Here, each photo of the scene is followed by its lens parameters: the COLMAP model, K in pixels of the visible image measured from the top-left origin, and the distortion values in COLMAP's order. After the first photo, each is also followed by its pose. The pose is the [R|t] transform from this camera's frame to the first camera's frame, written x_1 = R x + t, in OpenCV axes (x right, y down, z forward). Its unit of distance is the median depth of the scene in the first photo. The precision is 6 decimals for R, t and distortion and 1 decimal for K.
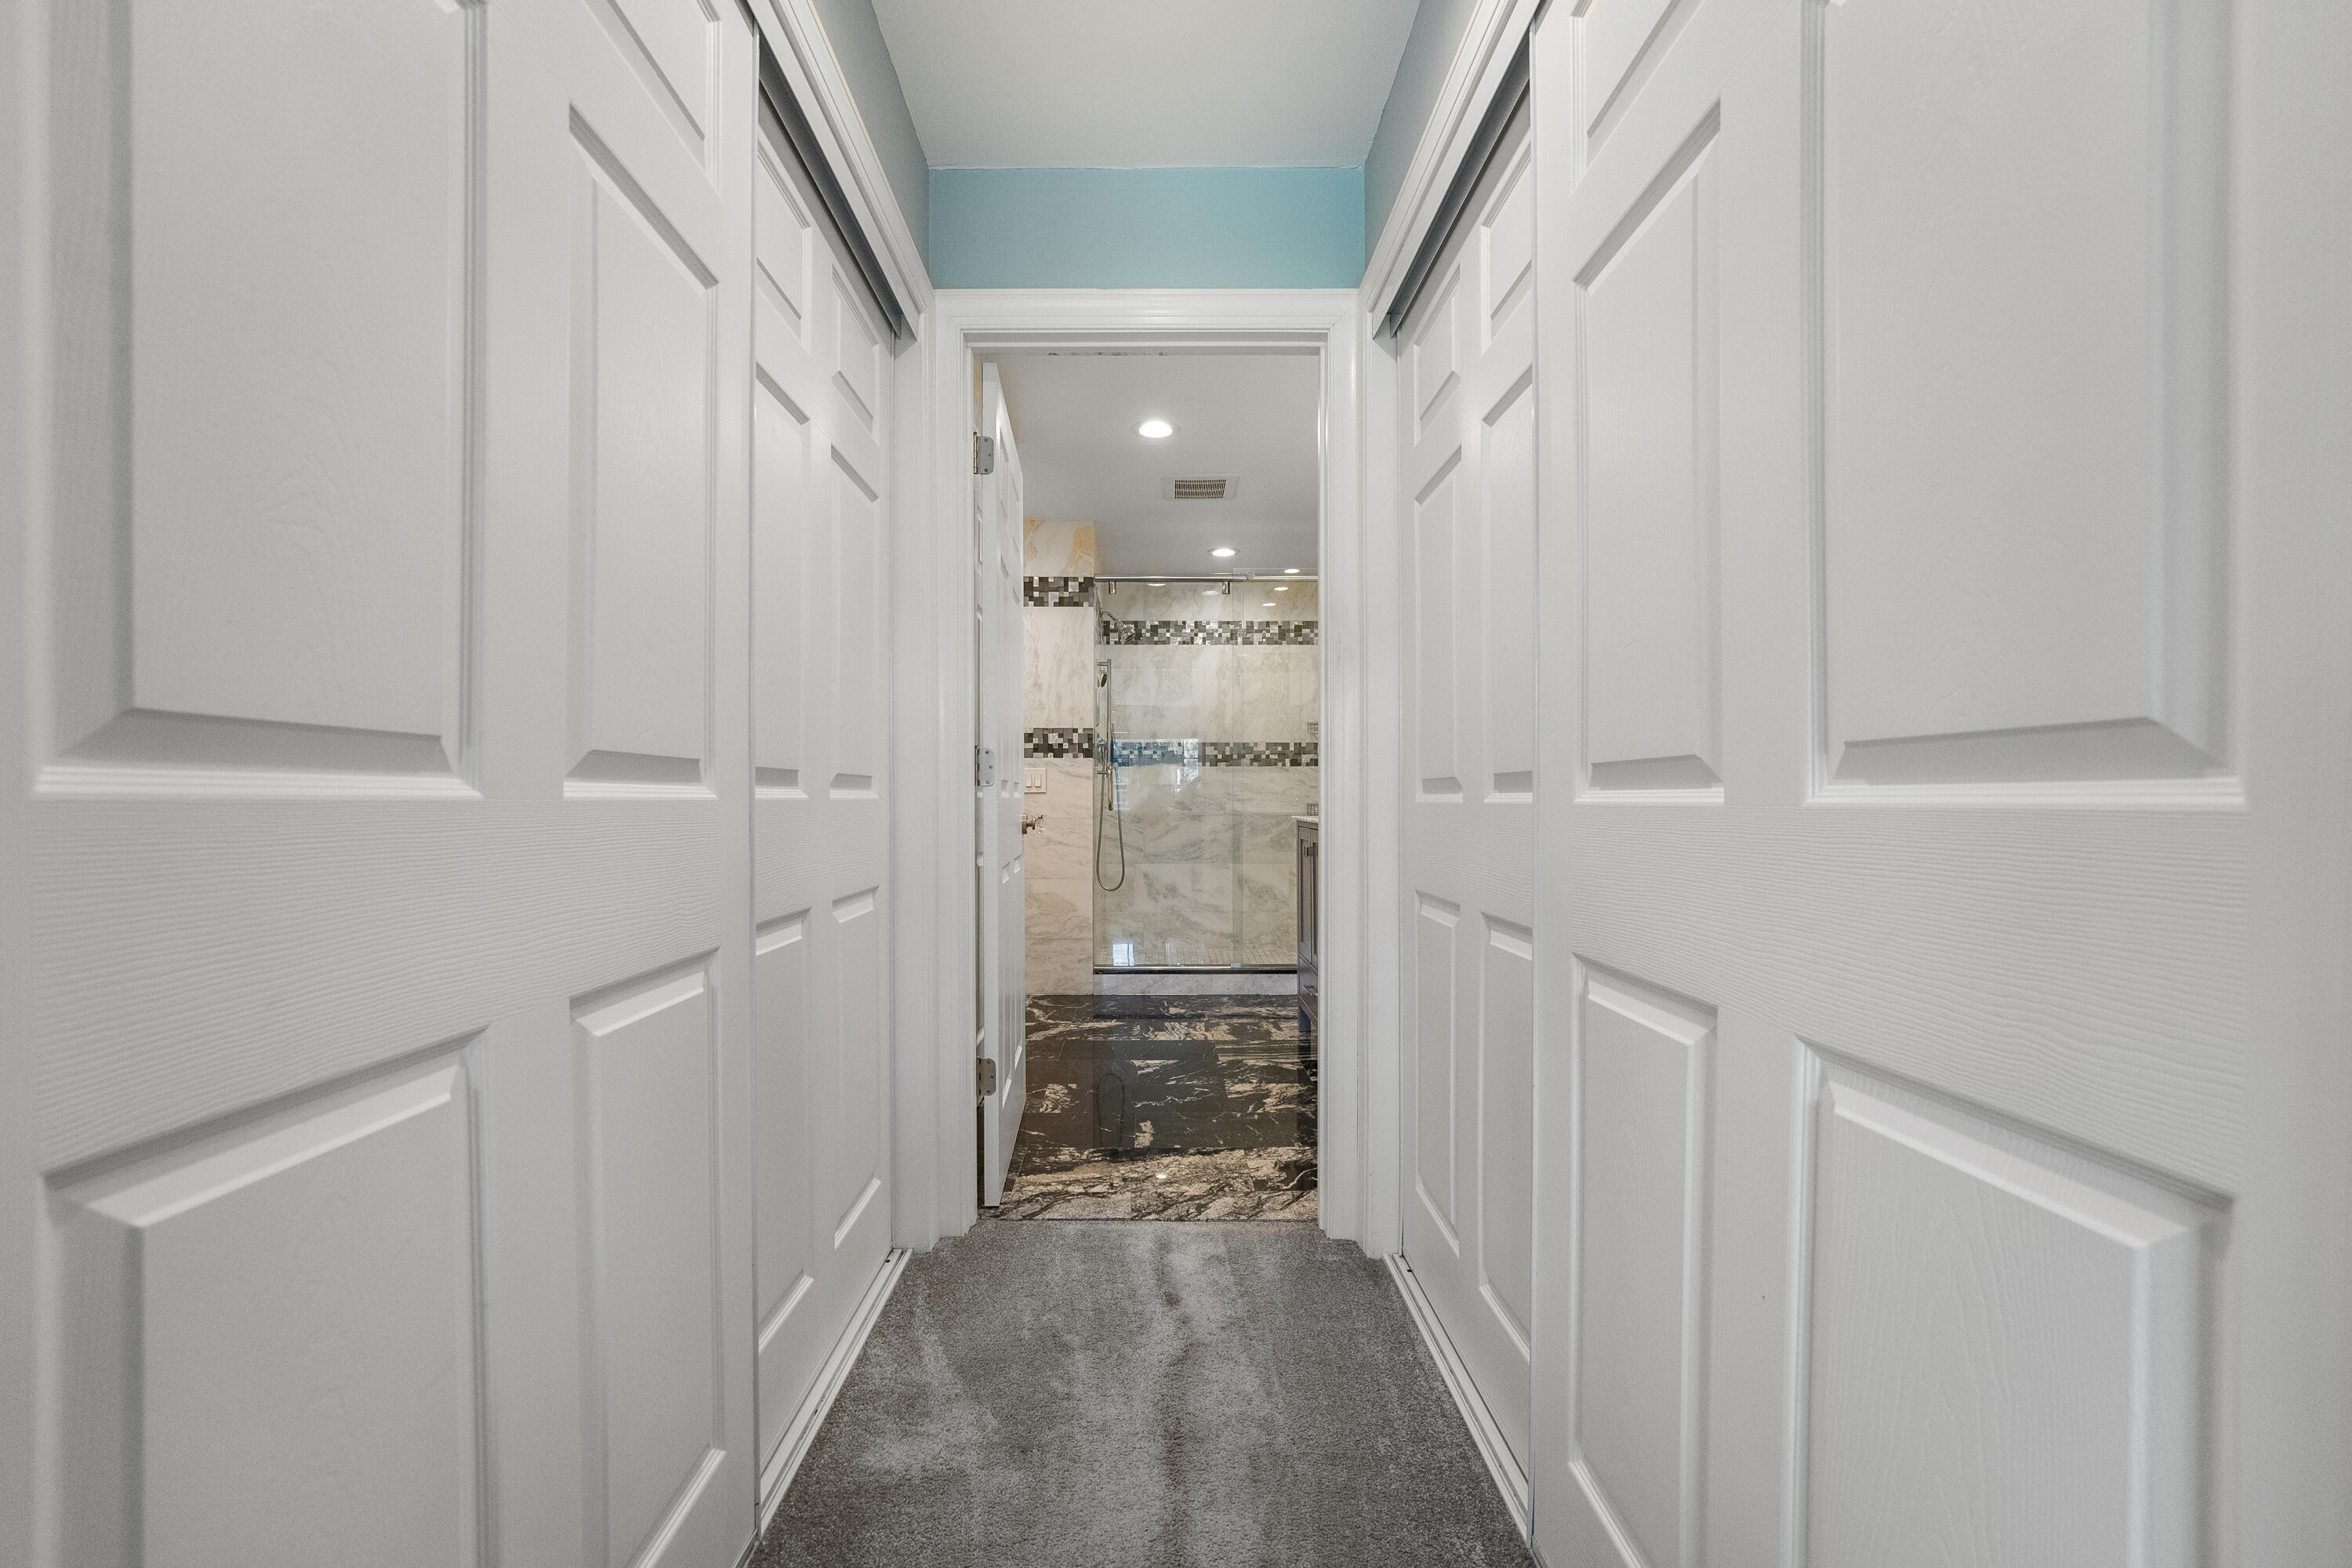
lens RADIAL K [[994.0, 0, 1176.0], [0, 994.0, 784.0], [0, 0, 1]] dist [-0.000055, 0.000020]
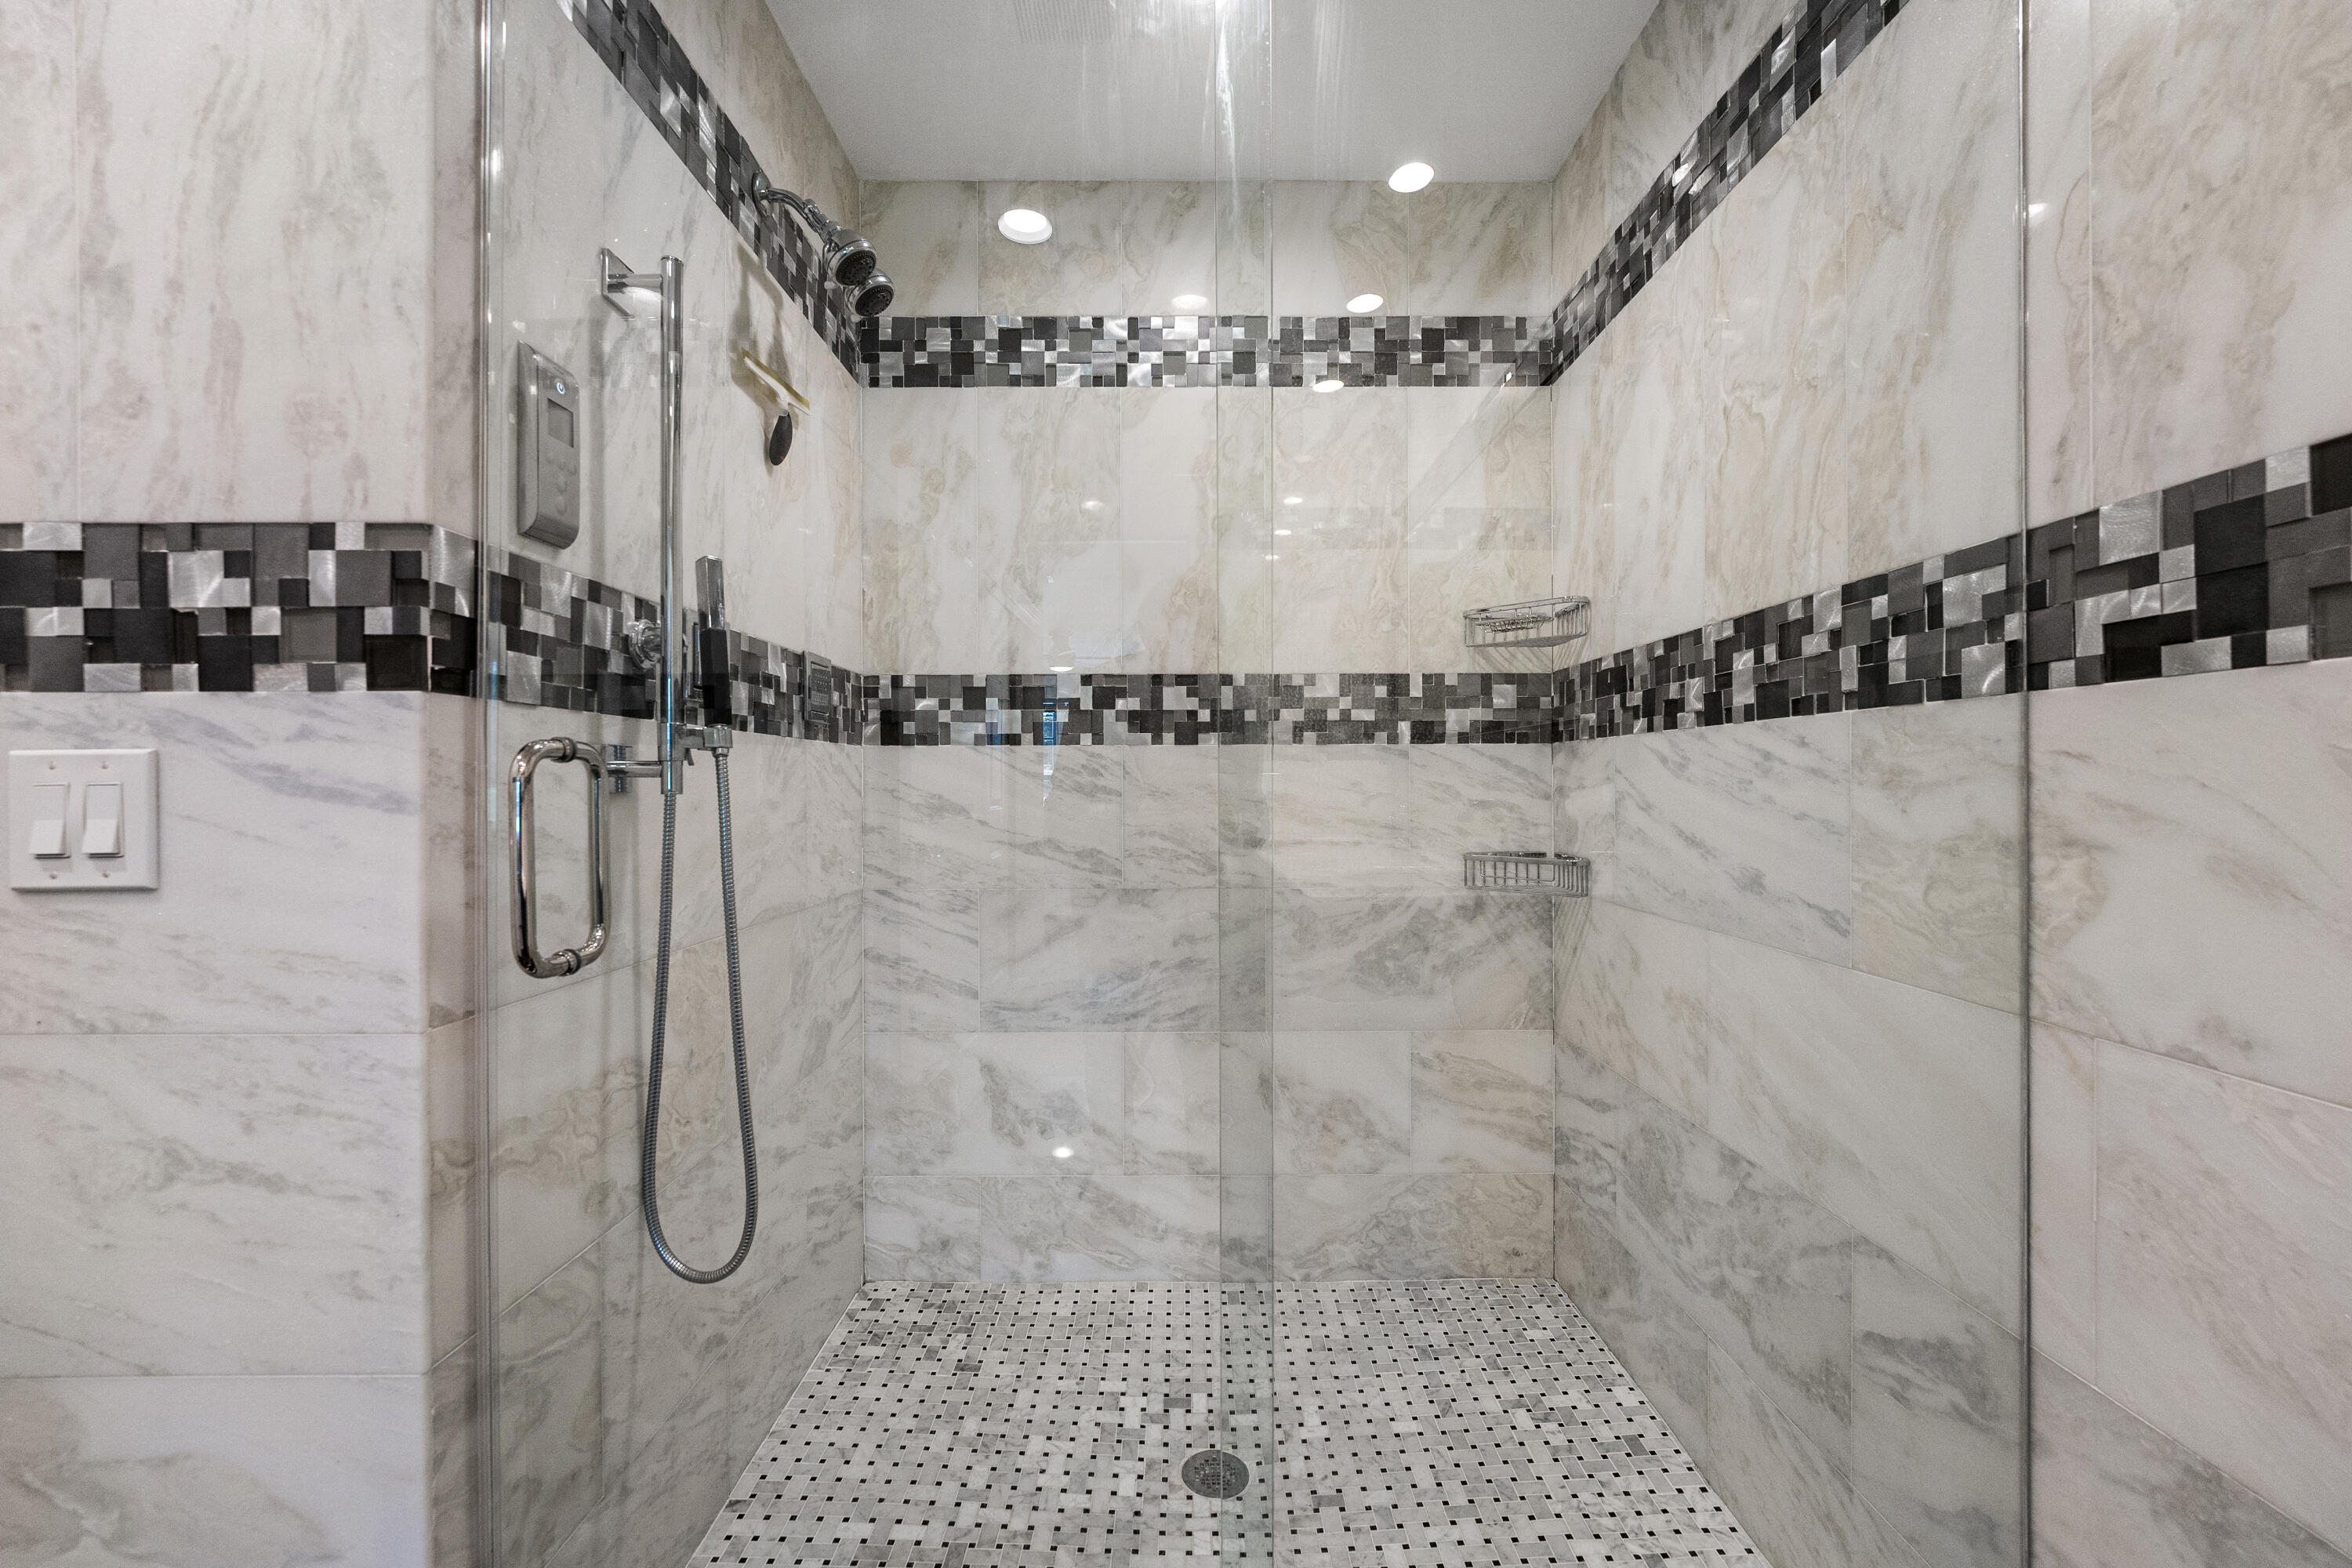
lens RADIAL K [[960.7, 0, 1195.8], [0, 960.7, 768.6], [0, 0, 1]] dist [-0.013805, 0.000078]
pose [[0.999932, -0.003564, -0.011149, 0.044962], [0.003563, 0.999994, -0.000095, -0.009575], [0.011149, 0.000056, 0.999938, 0.675599]]
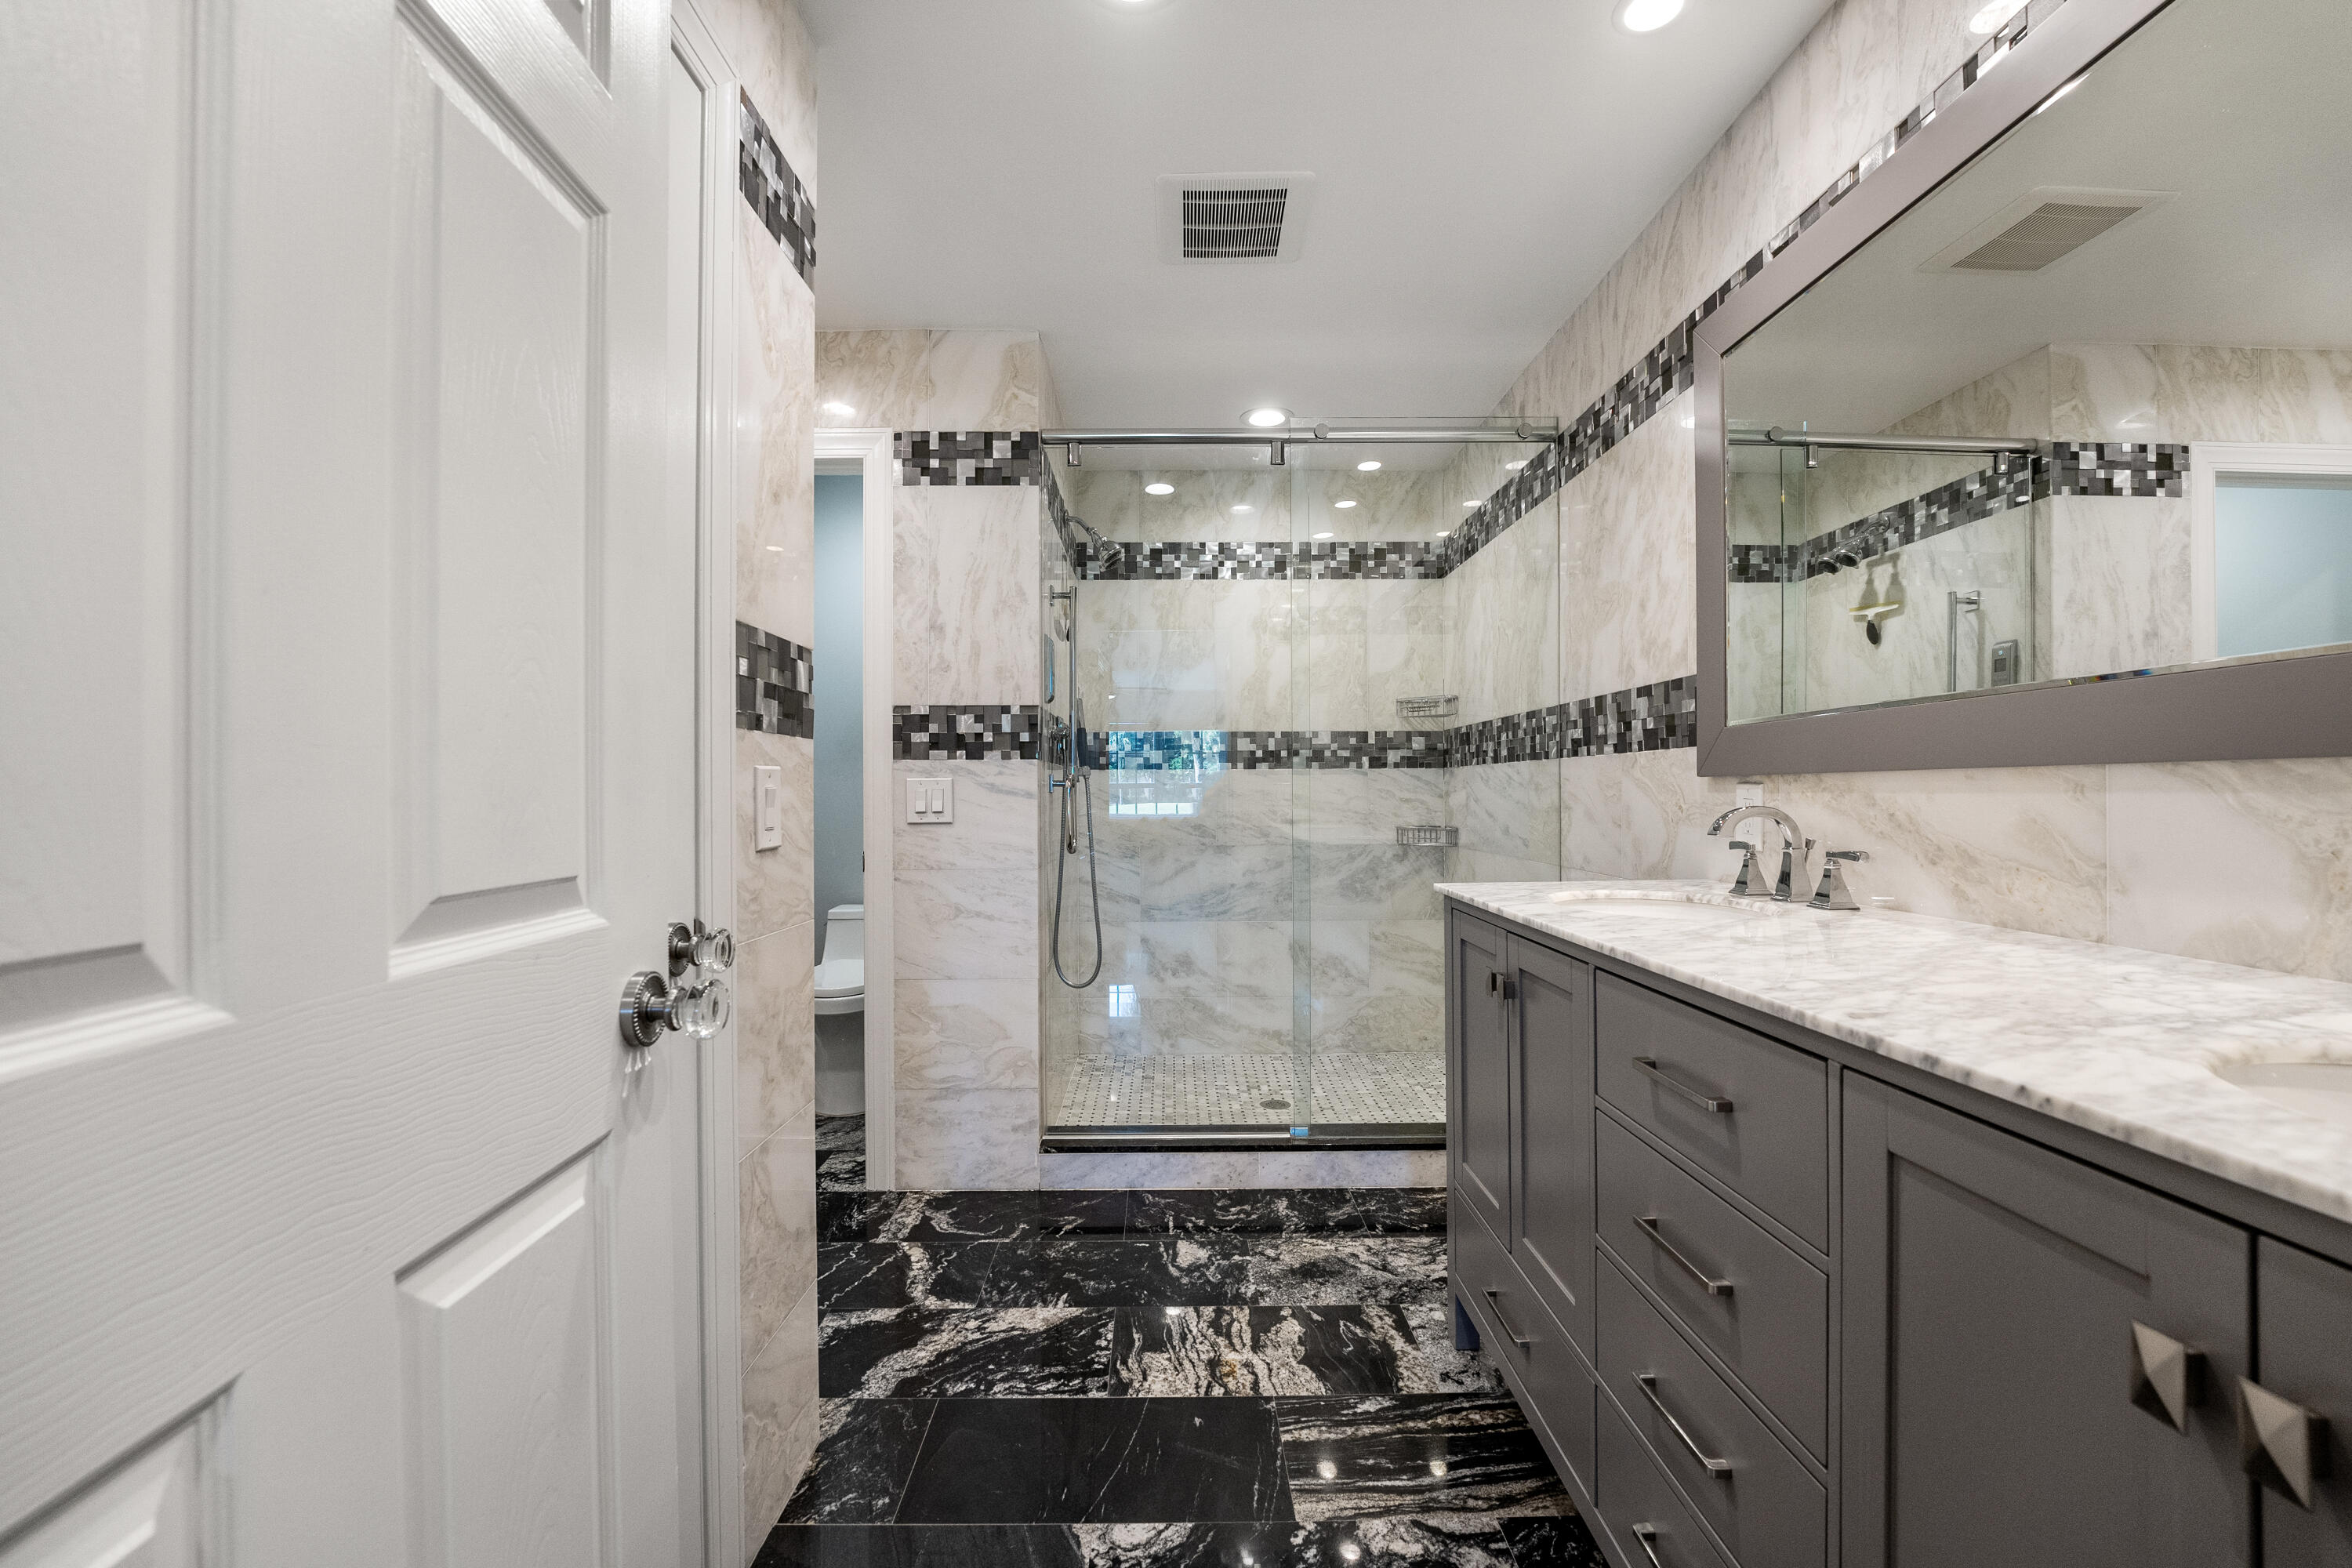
lens RADIAL K [[972.3, 0, 1182.6], [0, 972.3, 765.4], [0, 0, 1]] dist [-0.019703, 0.000098]
pose [[0.999912, -0.004182, -0.012556, 0.002577], [0.004047, 0.999934, -0.010777, -0.013519], [0.012601, 0.010726, 0.999863, 0.376033]]
